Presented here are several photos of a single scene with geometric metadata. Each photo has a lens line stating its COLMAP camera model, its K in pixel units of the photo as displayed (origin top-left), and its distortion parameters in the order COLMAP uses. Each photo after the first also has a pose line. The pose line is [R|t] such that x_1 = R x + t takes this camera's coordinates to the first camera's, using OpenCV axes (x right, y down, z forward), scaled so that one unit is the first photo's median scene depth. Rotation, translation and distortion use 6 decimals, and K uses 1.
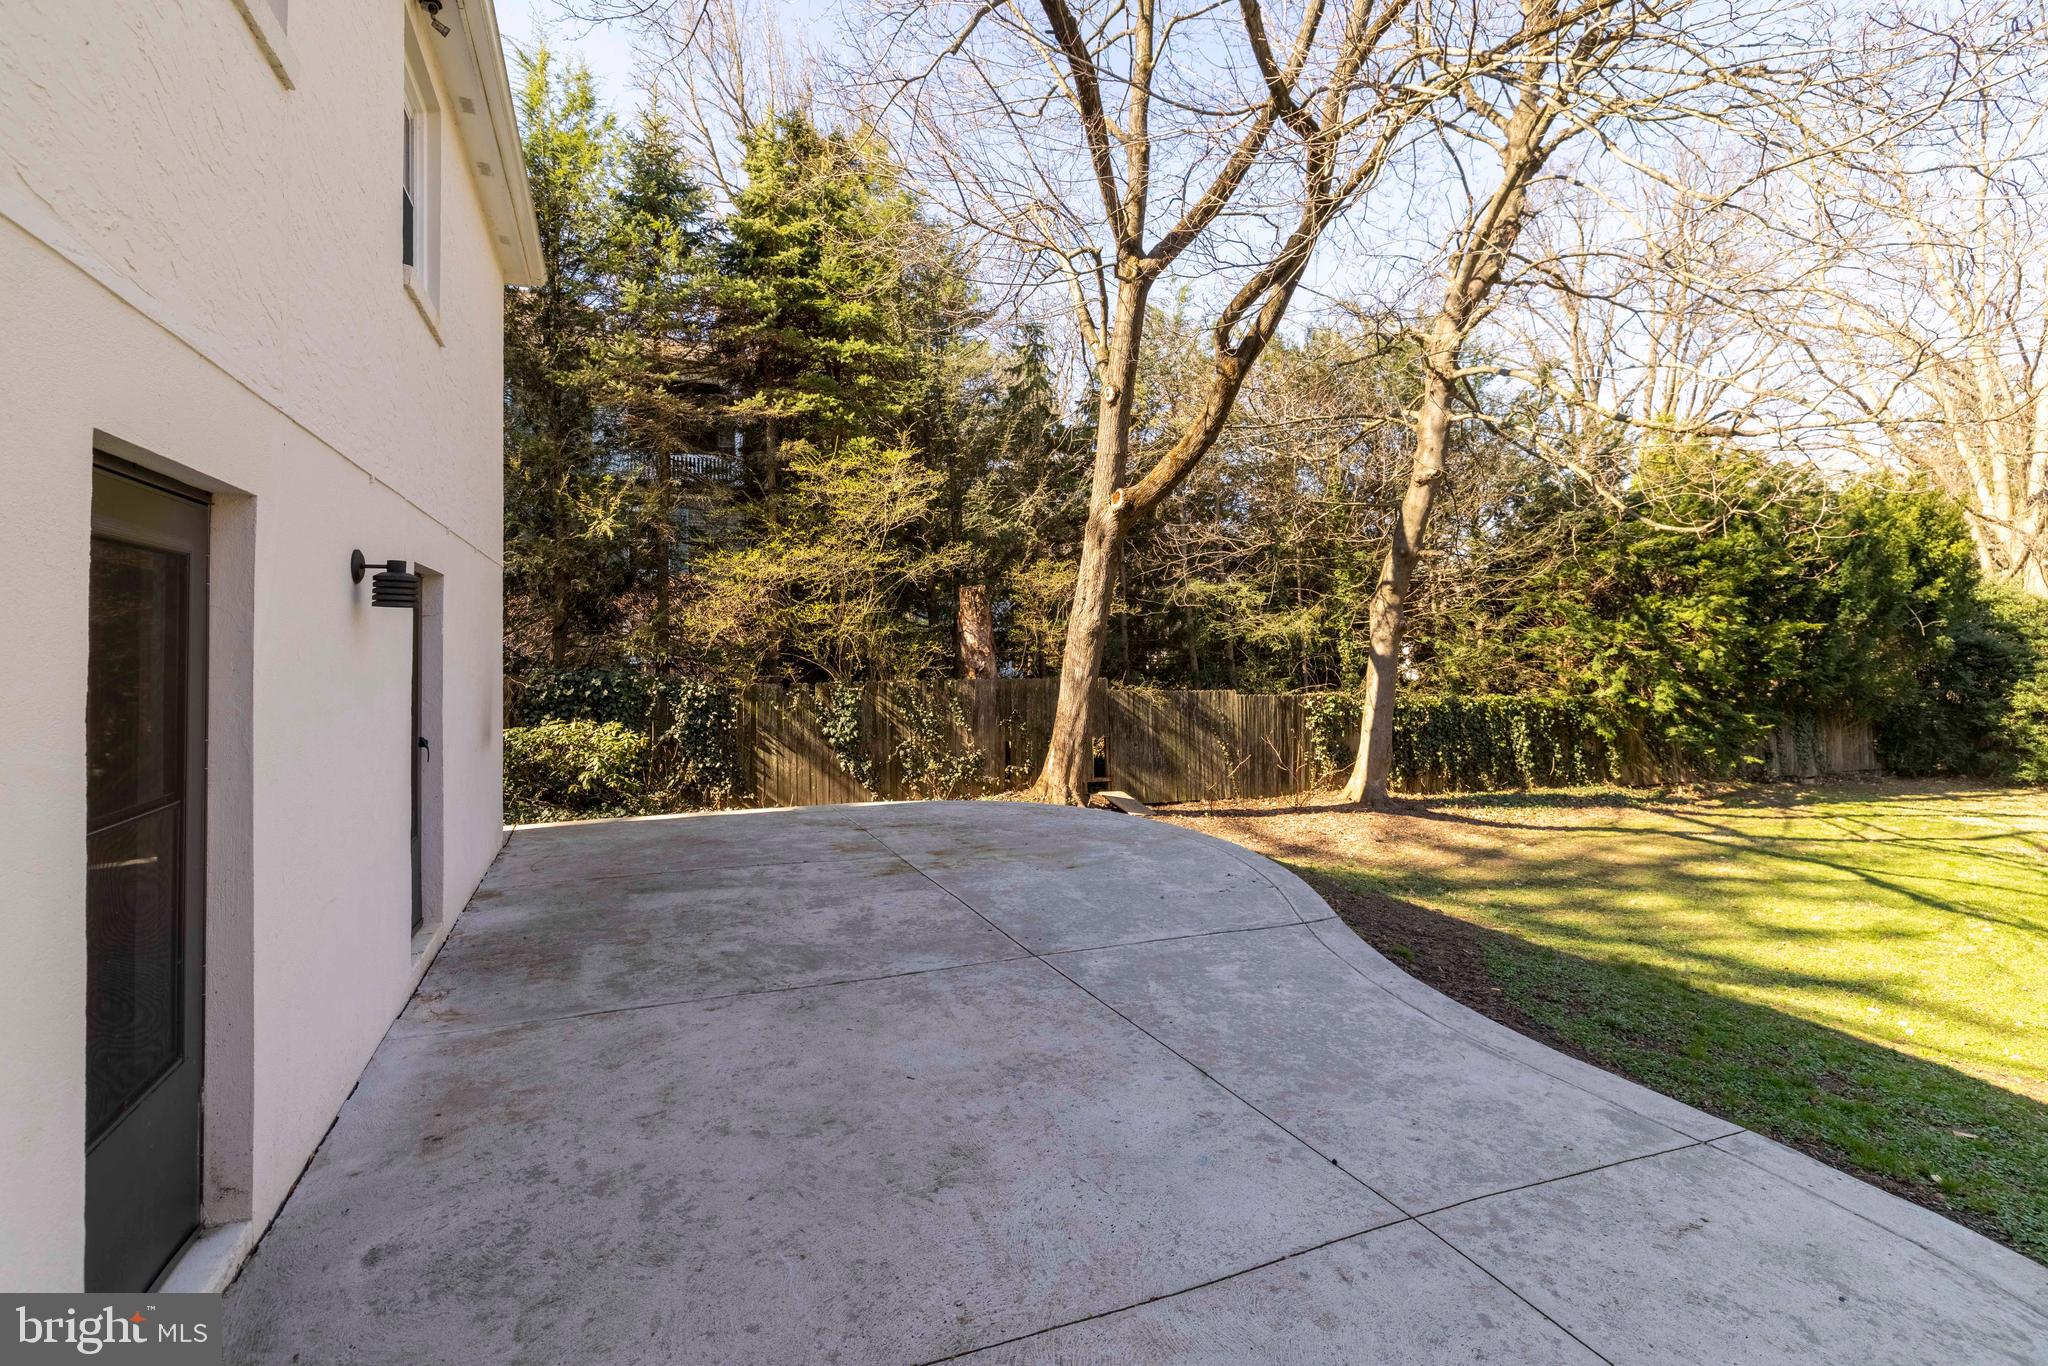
lens RADIAL K [[947.7, 0, 998.4], [0, 947.7, 624.5], [0, 0, 1]] dist [0.002659, 0.000328]
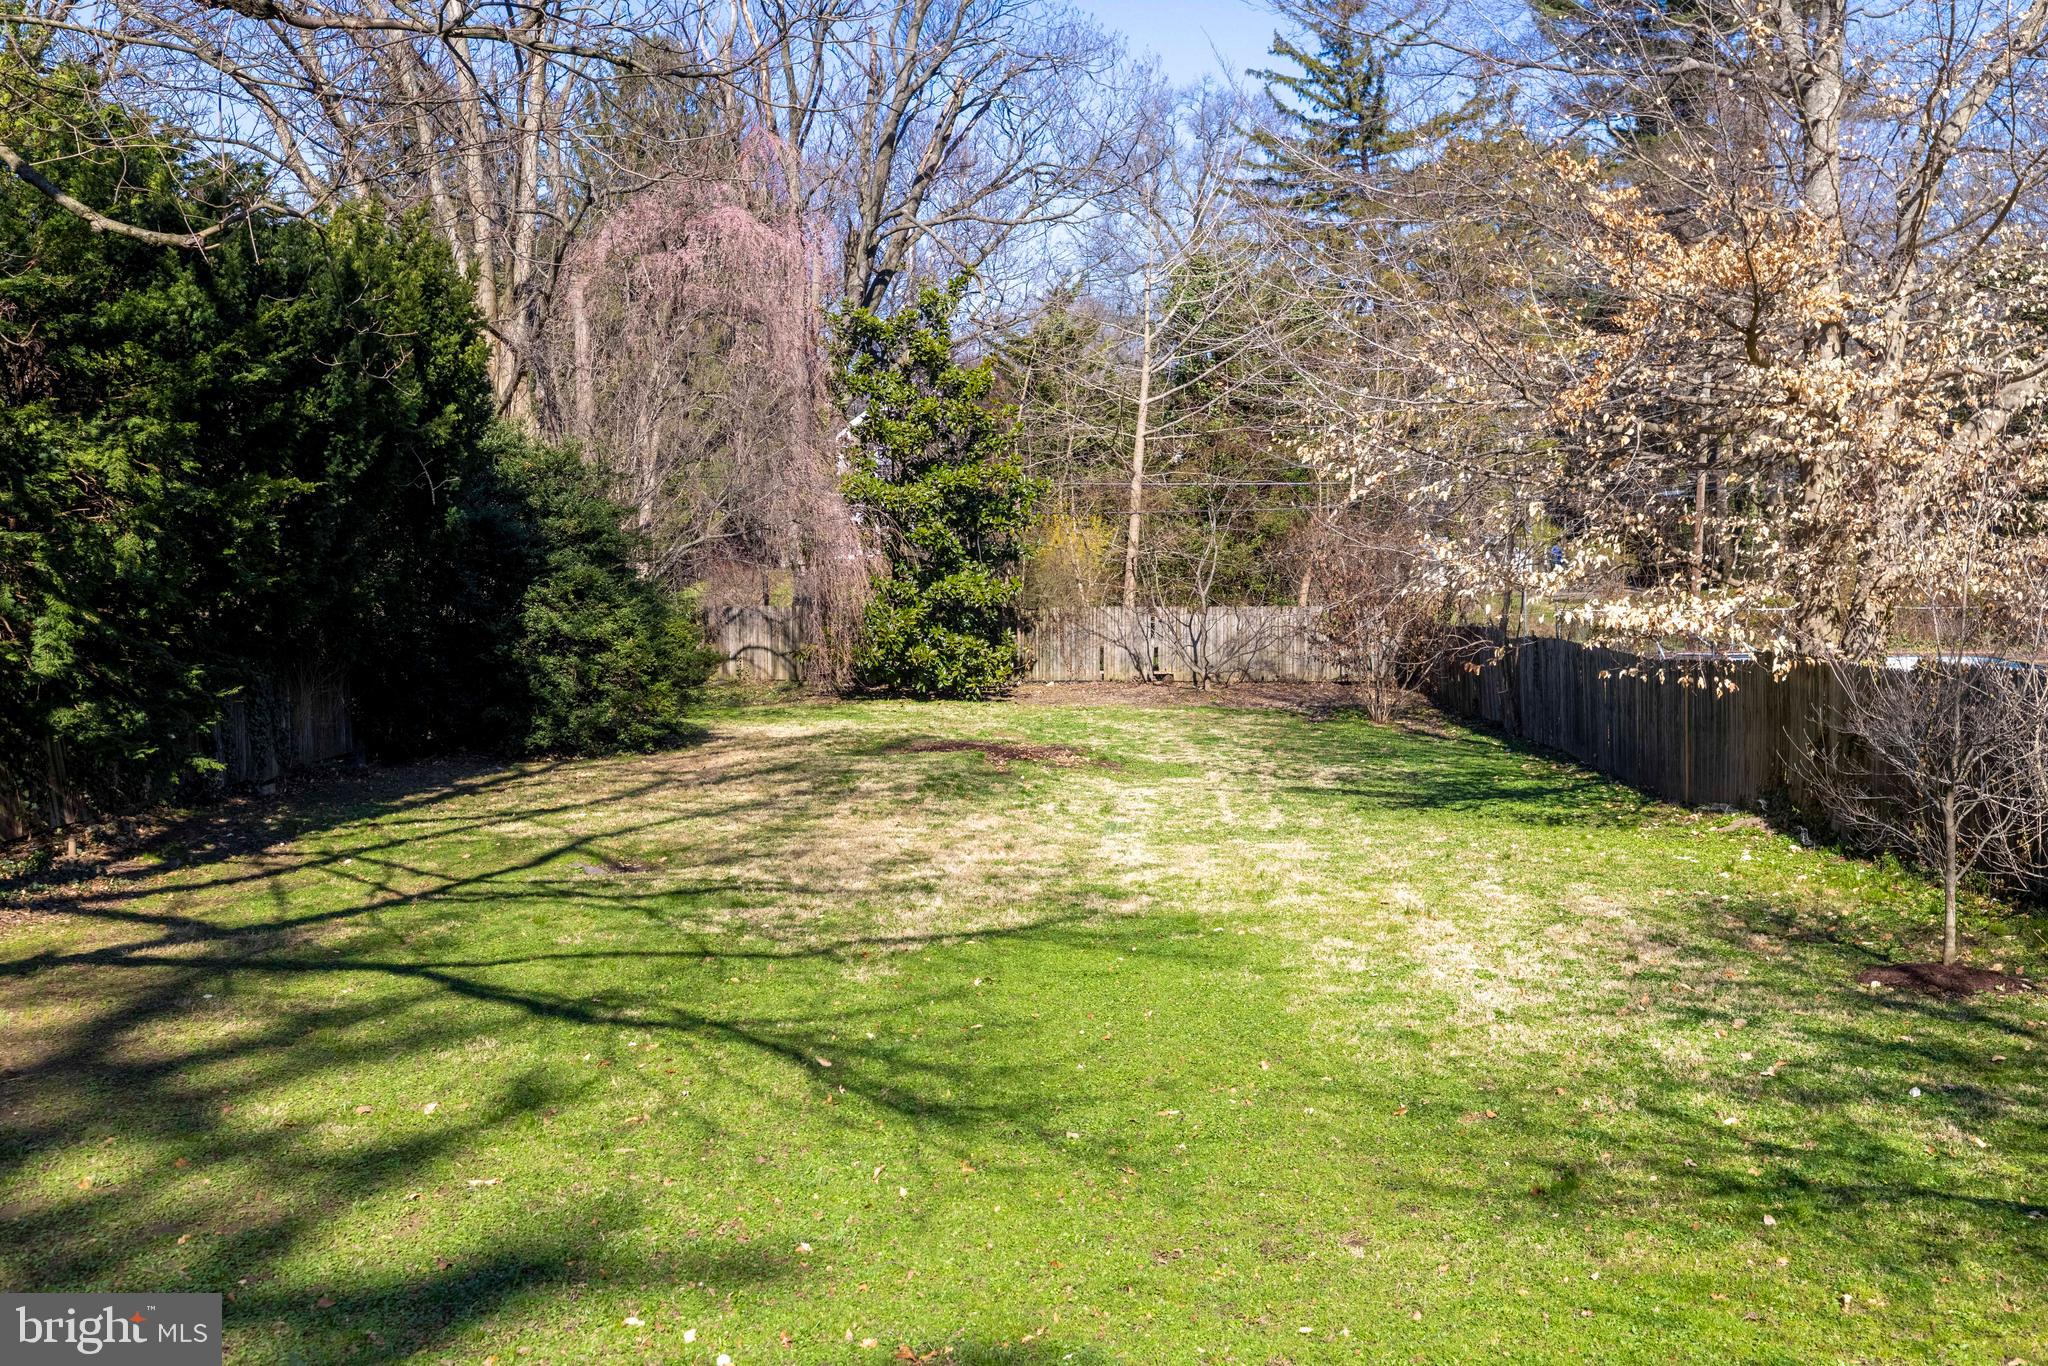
lens RADIAL K [[2032.4, 0, 1014.7], [0, 2032.4, 676.3], [0, 0, 1]] dist [0.004693, -0.018822]
pose [[0.451831, -0.064515, 0.889768, 0.073793], [-0.019439, 0.996433, 0.082120, 0.006611], [-0.891892, -0.054401, 0.448965, 0.194655]]
